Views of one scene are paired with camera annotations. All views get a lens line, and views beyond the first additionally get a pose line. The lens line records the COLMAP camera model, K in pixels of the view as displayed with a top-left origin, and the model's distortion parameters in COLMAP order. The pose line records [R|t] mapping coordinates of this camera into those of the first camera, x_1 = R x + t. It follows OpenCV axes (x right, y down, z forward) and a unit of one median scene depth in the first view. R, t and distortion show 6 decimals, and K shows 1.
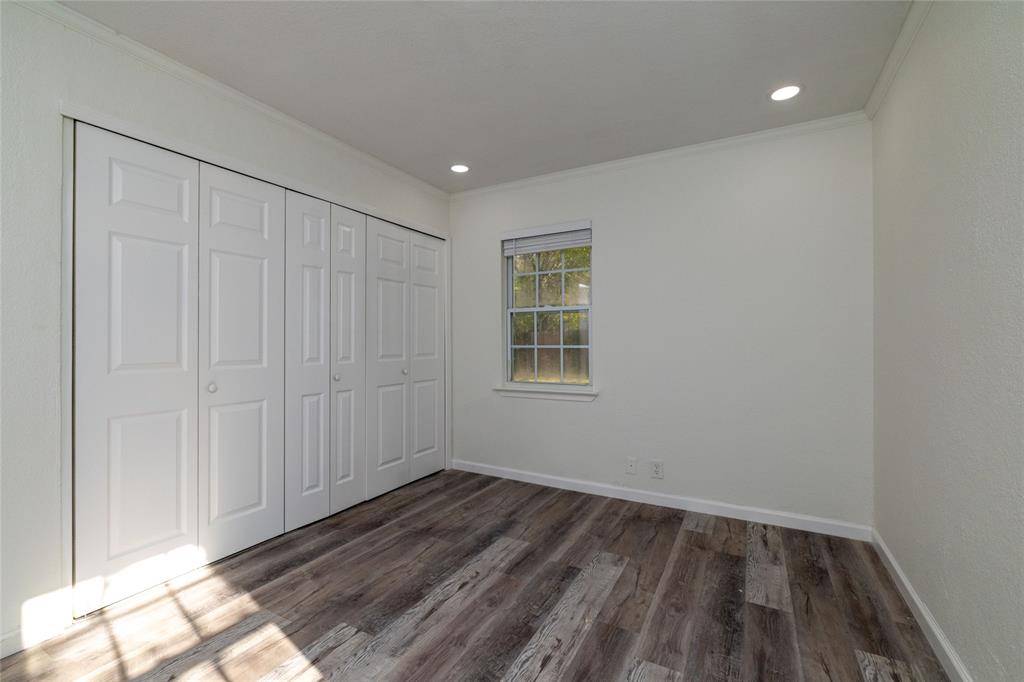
lens RADIAL K [[447.6, 0, 510.4], [0, 447.6, 342.6], [0, 0, 1]] dist [-0.000398, 0.000664]
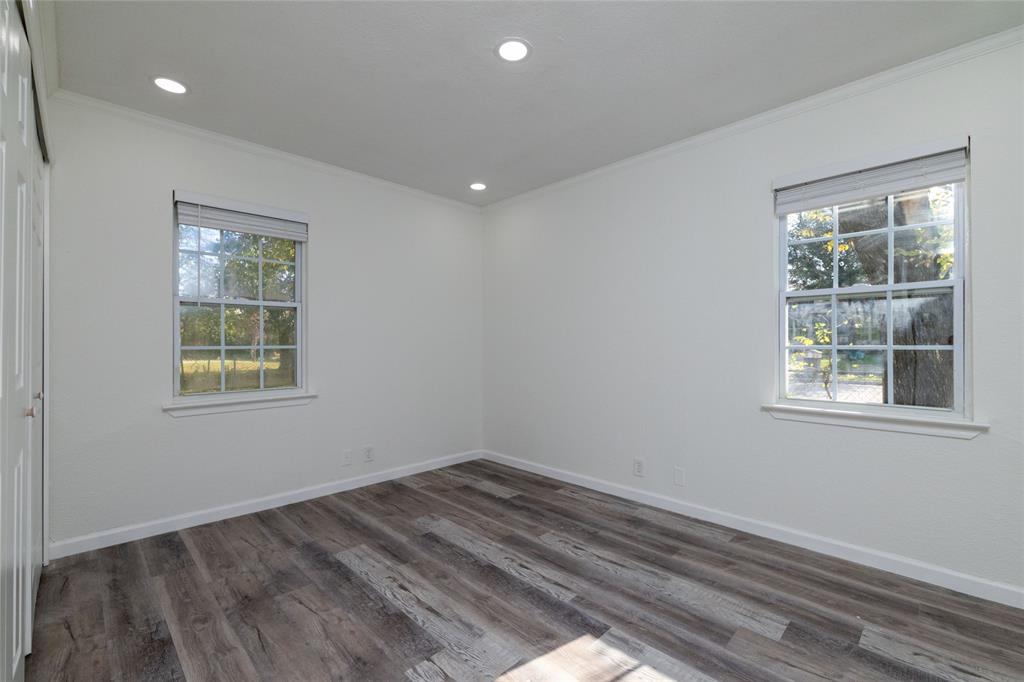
lens RADIAL K [[447.6, 0, 510.4], [0, 447.6, 342.6], [0, 0, 1]] dist [-0.000398, 0.000664]
pose [[0.262492, 0.004384, 0.964924, -0.815858], [0.001297, 0.999987, -0.004896, 0.006638], [-0.964933, 0.002537, 0.262483, 0.418926]]
